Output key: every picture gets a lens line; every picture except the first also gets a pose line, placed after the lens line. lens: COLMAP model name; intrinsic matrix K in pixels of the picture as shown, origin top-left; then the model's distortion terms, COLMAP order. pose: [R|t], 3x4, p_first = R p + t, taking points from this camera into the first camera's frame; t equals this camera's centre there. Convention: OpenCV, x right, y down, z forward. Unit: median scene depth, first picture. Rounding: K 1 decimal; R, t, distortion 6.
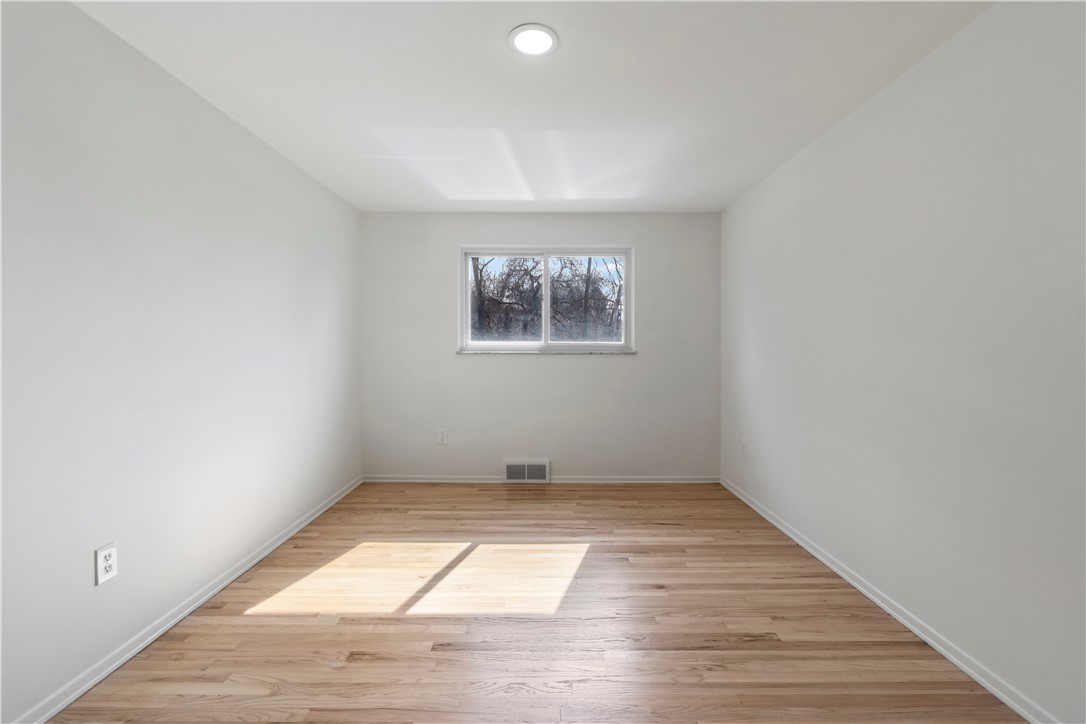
lens RADIAL K [[475.7, 0, 544.5], [0, 475.7, 359.3], [0, 0, 1]] dist [-0.002291, 0.000427]
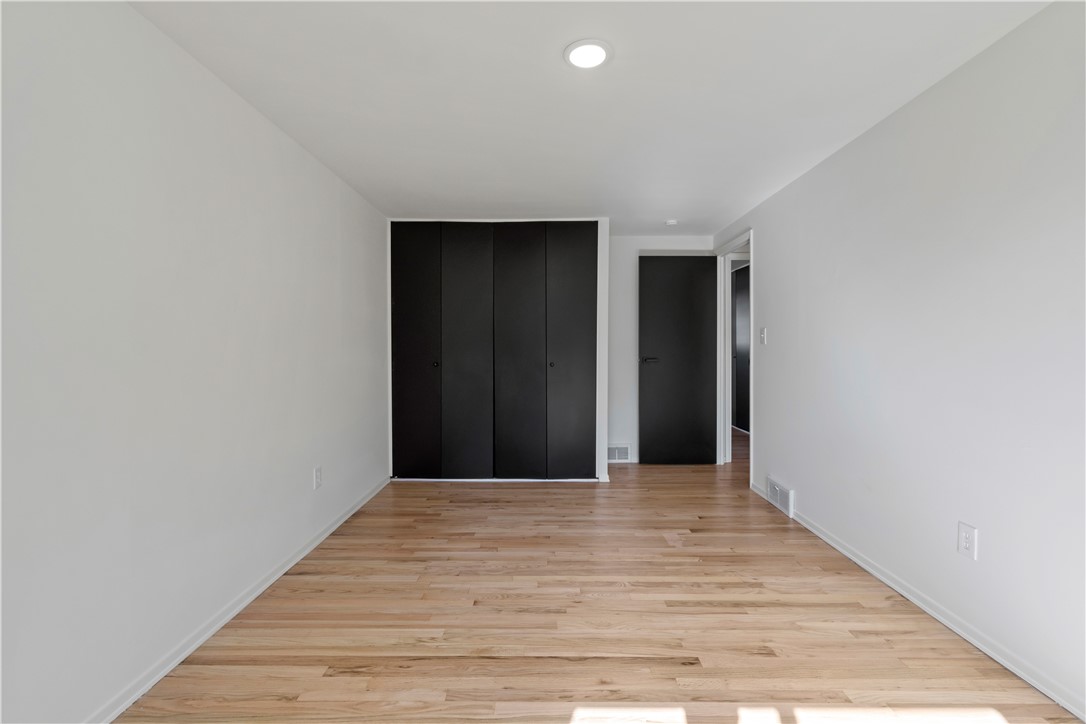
lens RADIAL K [[475.7, 0, 544.5], [0, 475.7, 359.3], [0, 0, 1]] dist [-0.002291, 0.000427]
pose [[-0.999969, 0.000071, 0.007914, 0.073258], [0.000547, 0.998192, 0.060108, -0.068136], [-0.007895, 0.060110, -0.998161, 2.006050]]
